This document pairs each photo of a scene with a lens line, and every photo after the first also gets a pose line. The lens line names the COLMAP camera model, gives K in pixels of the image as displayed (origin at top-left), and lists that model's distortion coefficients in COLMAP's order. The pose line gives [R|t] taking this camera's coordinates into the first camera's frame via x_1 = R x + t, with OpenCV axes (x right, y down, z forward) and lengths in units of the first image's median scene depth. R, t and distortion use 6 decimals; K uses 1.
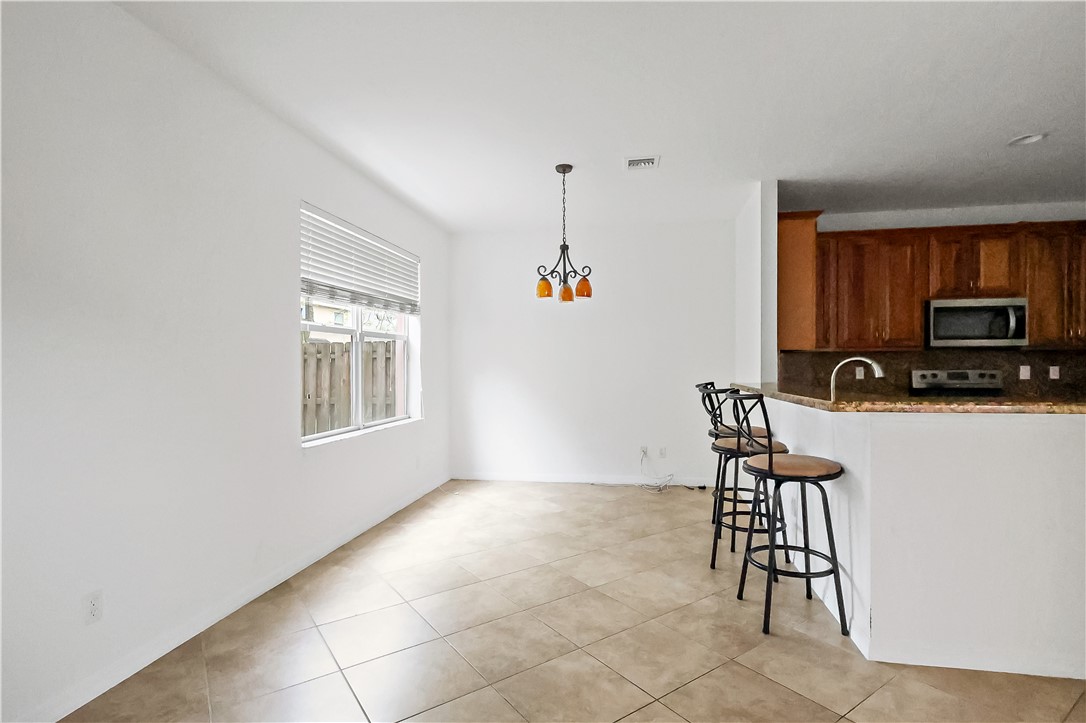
lens RADIAL K [[541.7, 0, 543.0], [0, 541.7, 361.5], [0, 0, 1]] dist [0.000367, -0.000019]
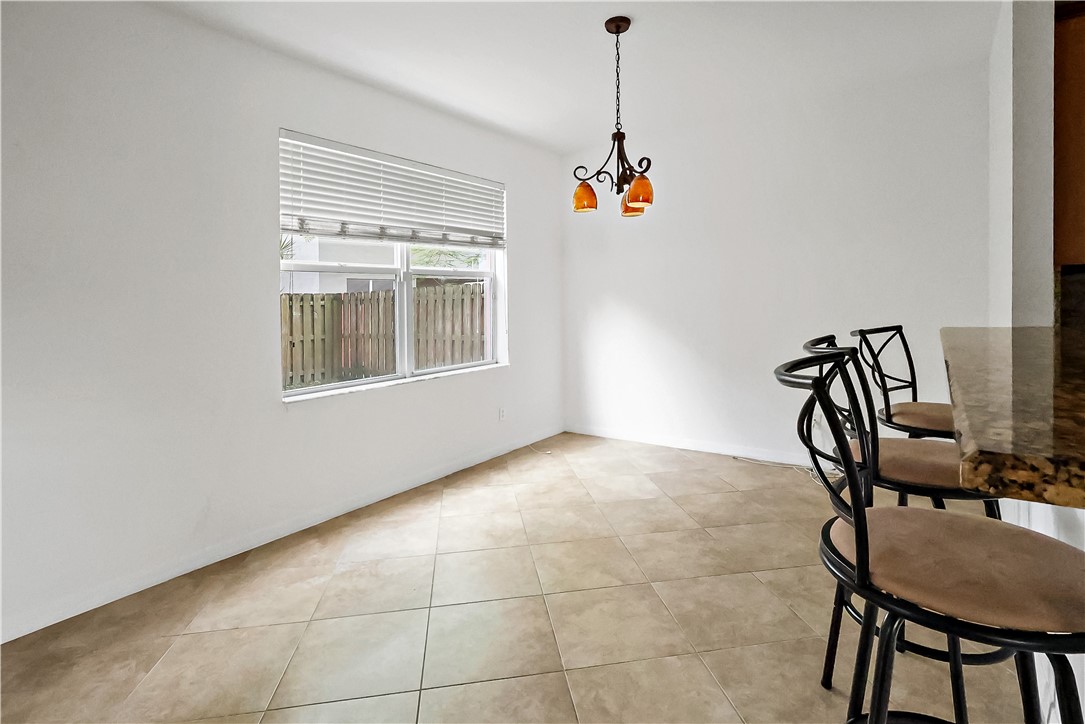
lens RADIAL K [[490.3, 0, 541.3], [0, 490.3, 306.6], [0, 0, 1]] dist [-0.000428, -0.000092]
pose [[0.877197, -0.013938, -0.479928, 0.236703], [0.024152, 0.999594, 0.015116, -0.000984], [0.479522, -0.024851, 0.877178, 0.357306]]
